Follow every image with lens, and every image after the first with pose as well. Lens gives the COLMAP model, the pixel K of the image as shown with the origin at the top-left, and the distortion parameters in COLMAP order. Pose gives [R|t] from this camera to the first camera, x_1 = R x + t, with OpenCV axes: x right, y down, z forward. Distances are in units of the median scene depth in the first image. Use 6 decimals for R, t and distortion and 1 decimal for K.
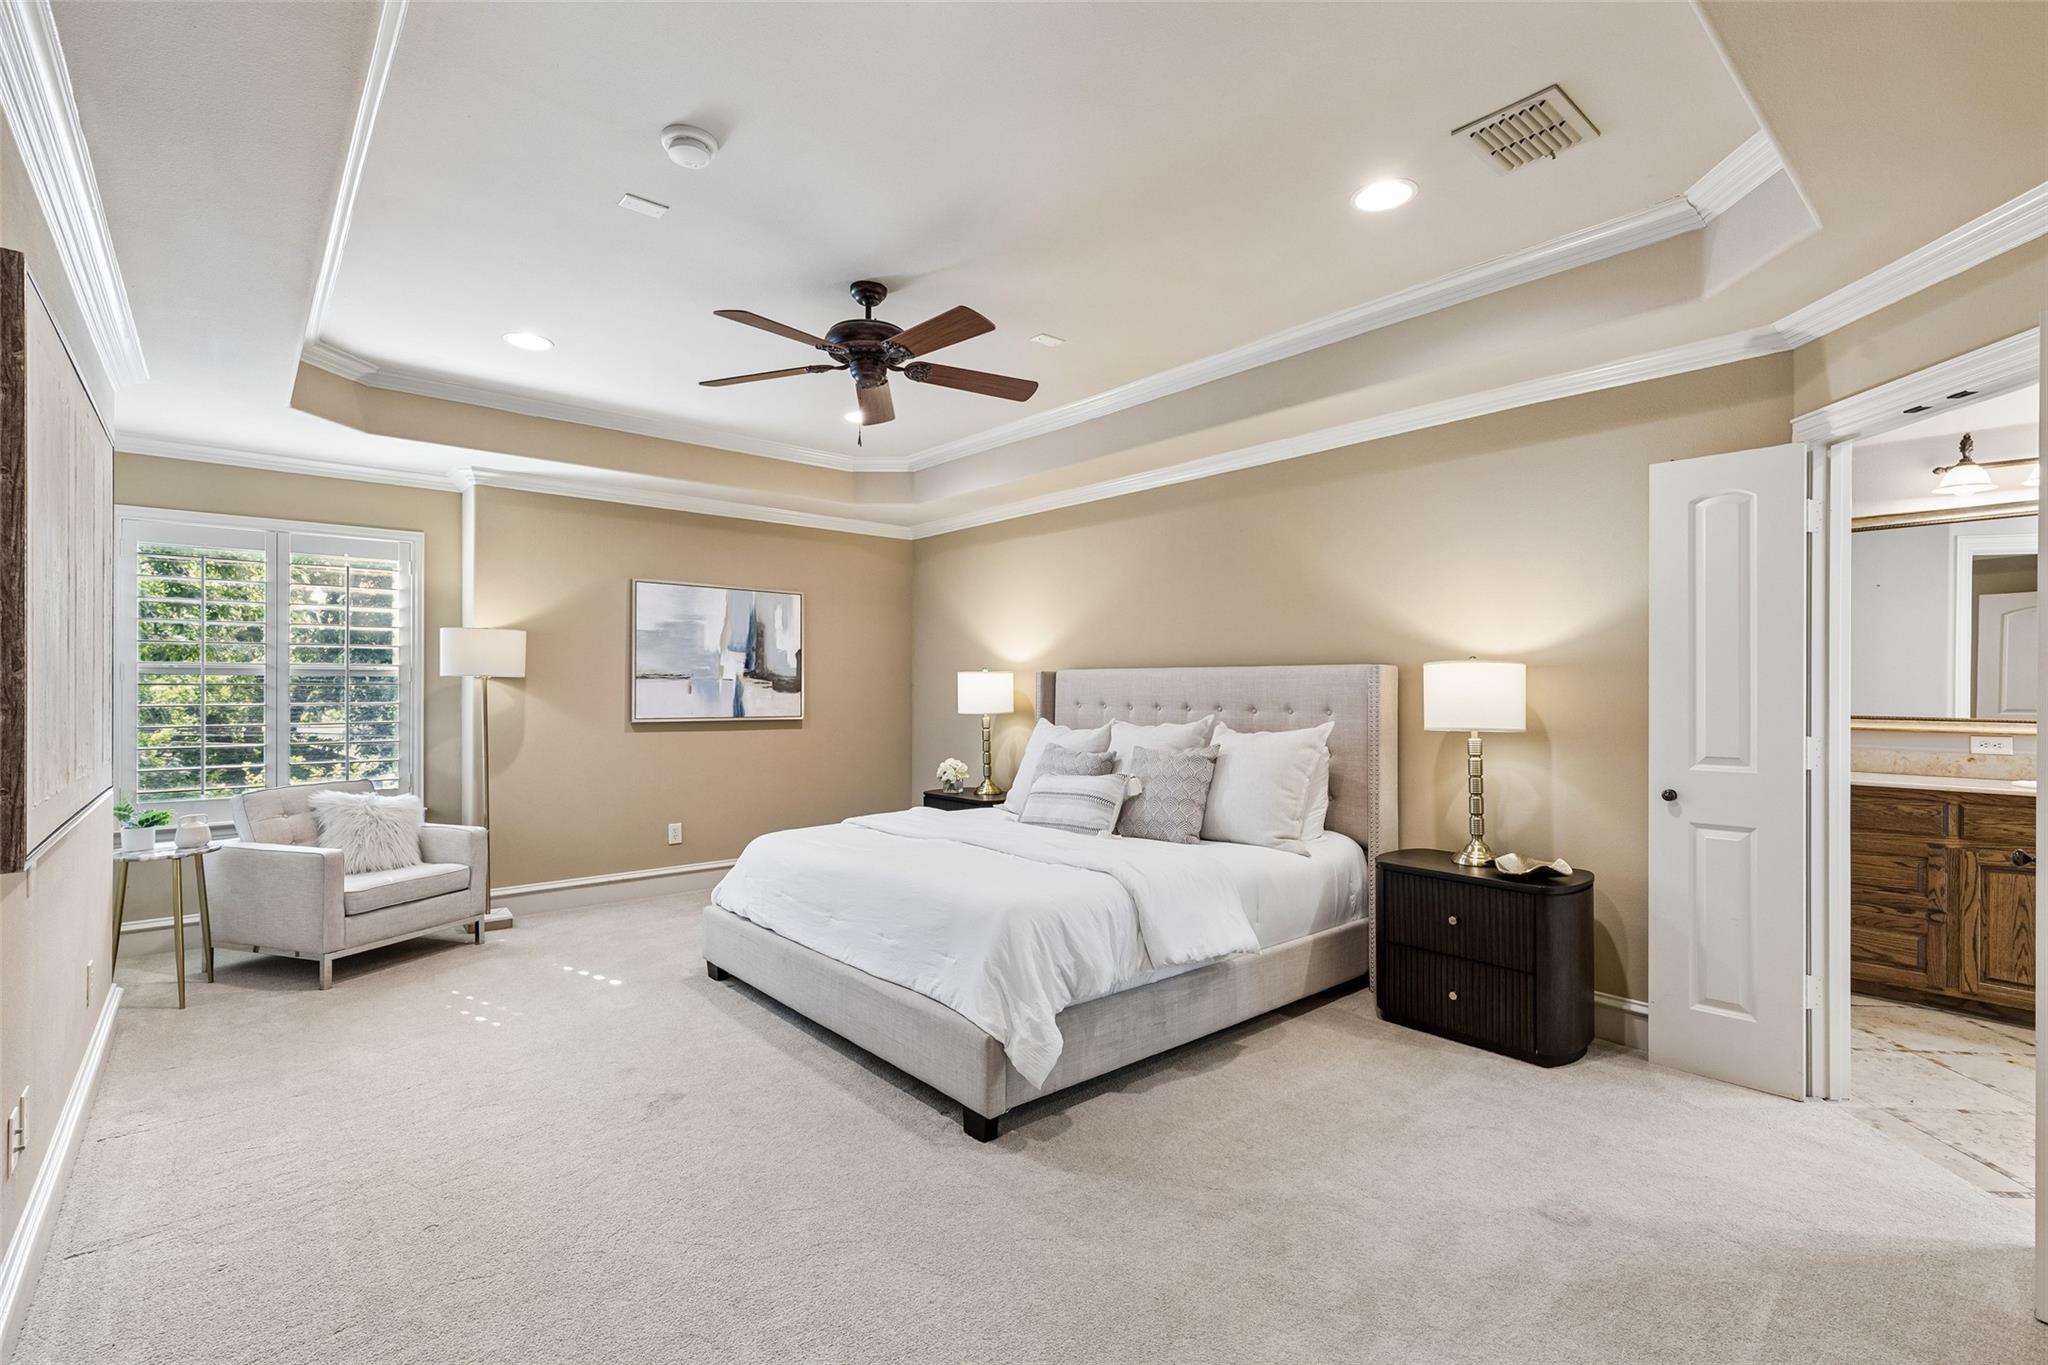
lens RADIAL K [[920.4, 0, 1031.2], [0, 920.4, 684.4], [0, 0, 1]] dist [0.006604, -0.000238]
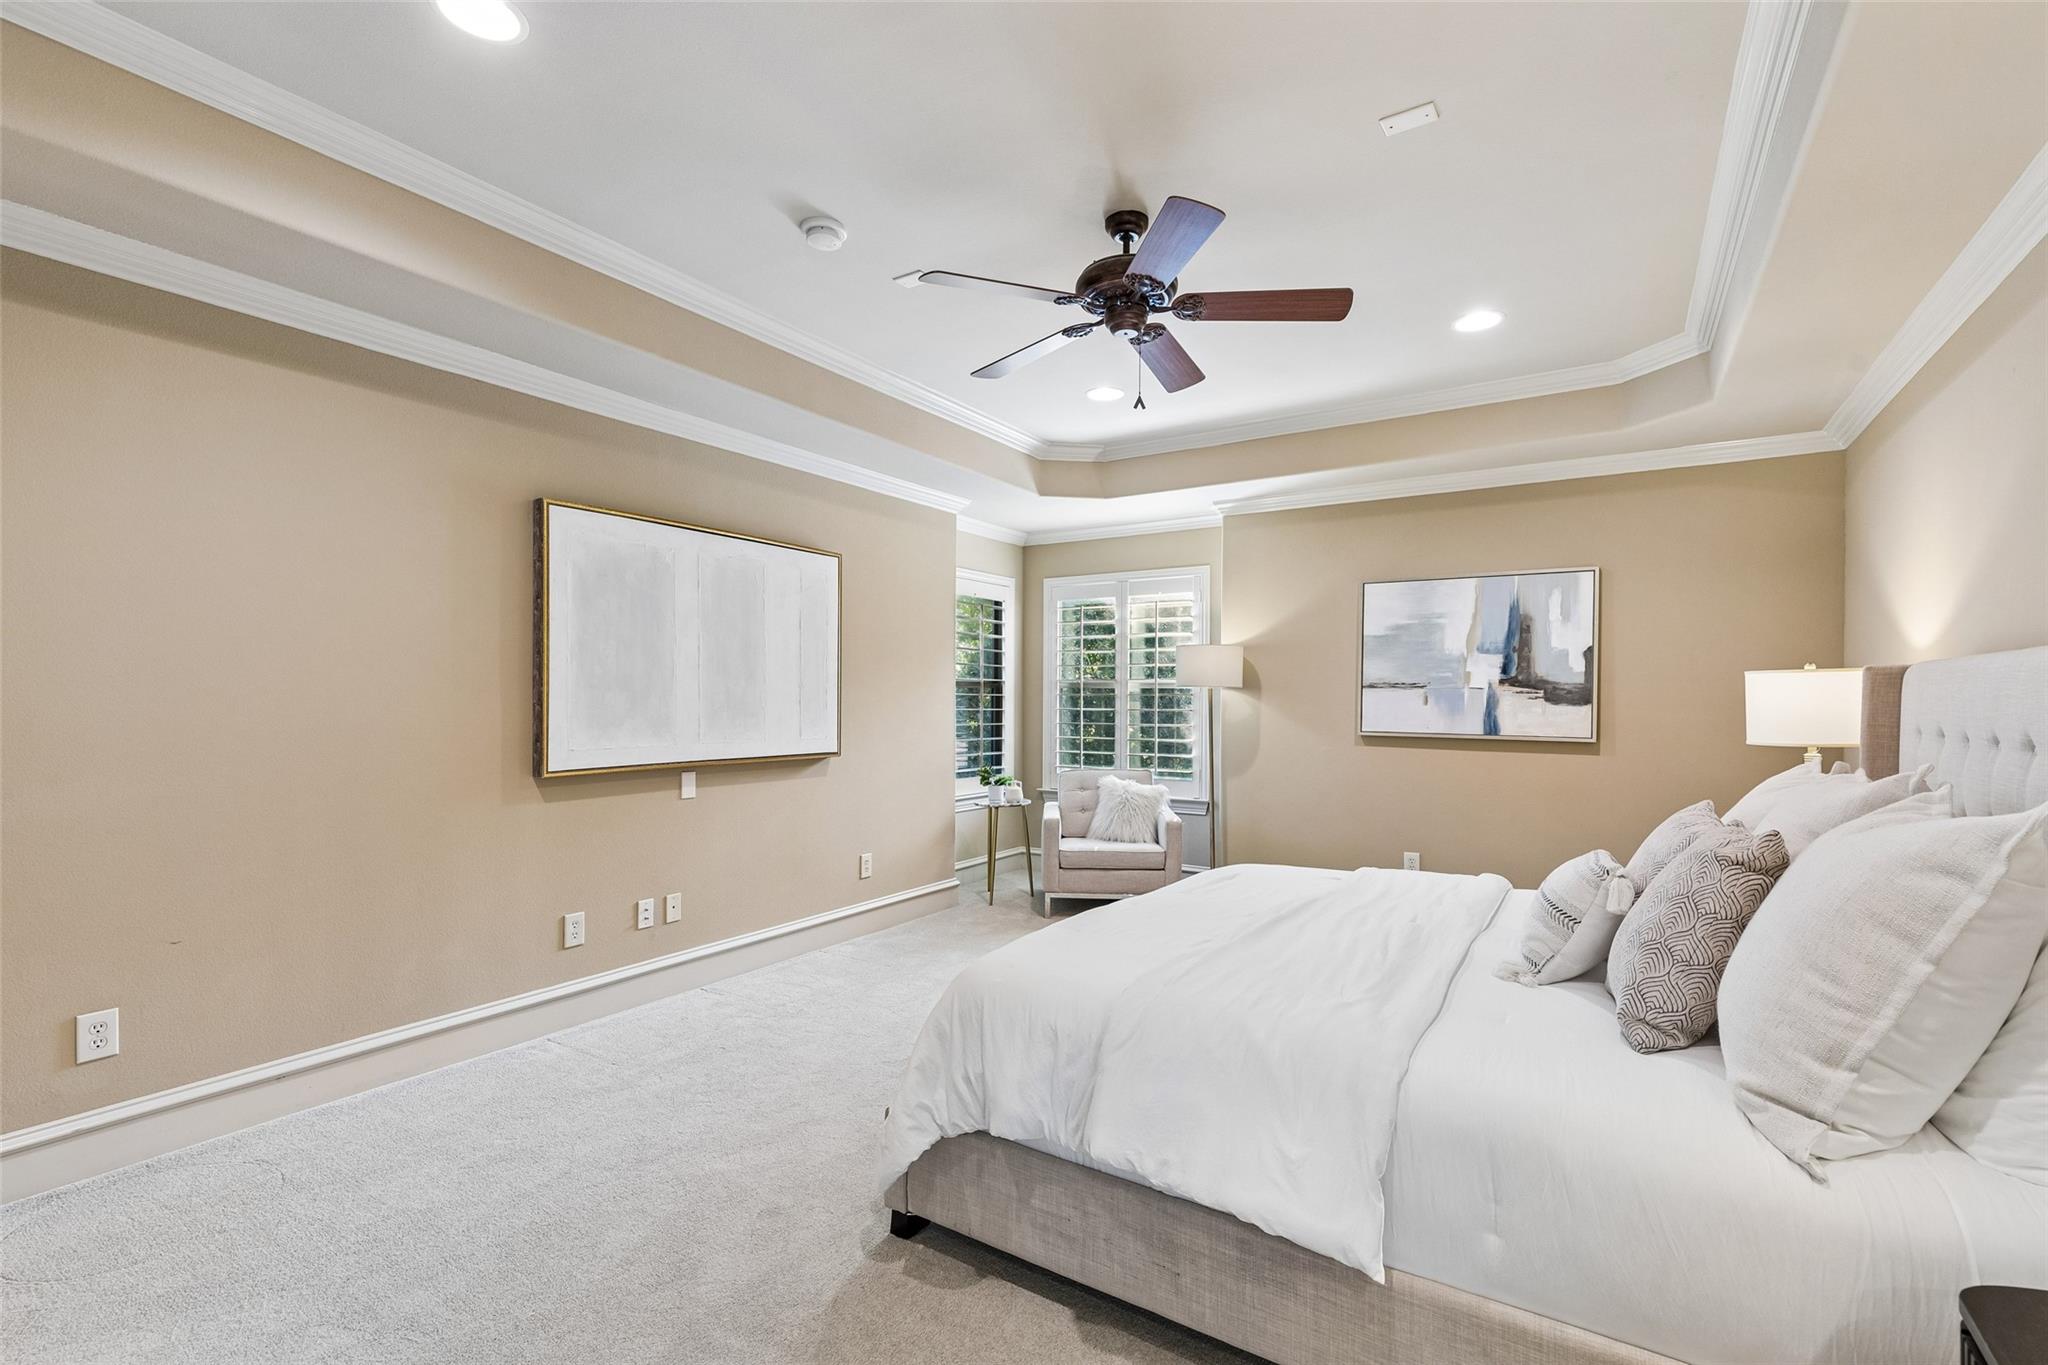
lens RADIAL K [[920.4, 0, 1018.1], [0, 920.4, 695.4], [0, 0, 1]] dist [0.006604, -0.000238]
pose [[0.278919, -0.002249, -0.960312, 0.357286], [-0.000839, 0.999996, -0.002585, 0.003669], [0.960314, 0.001527, 0.278916, 0.394853]]
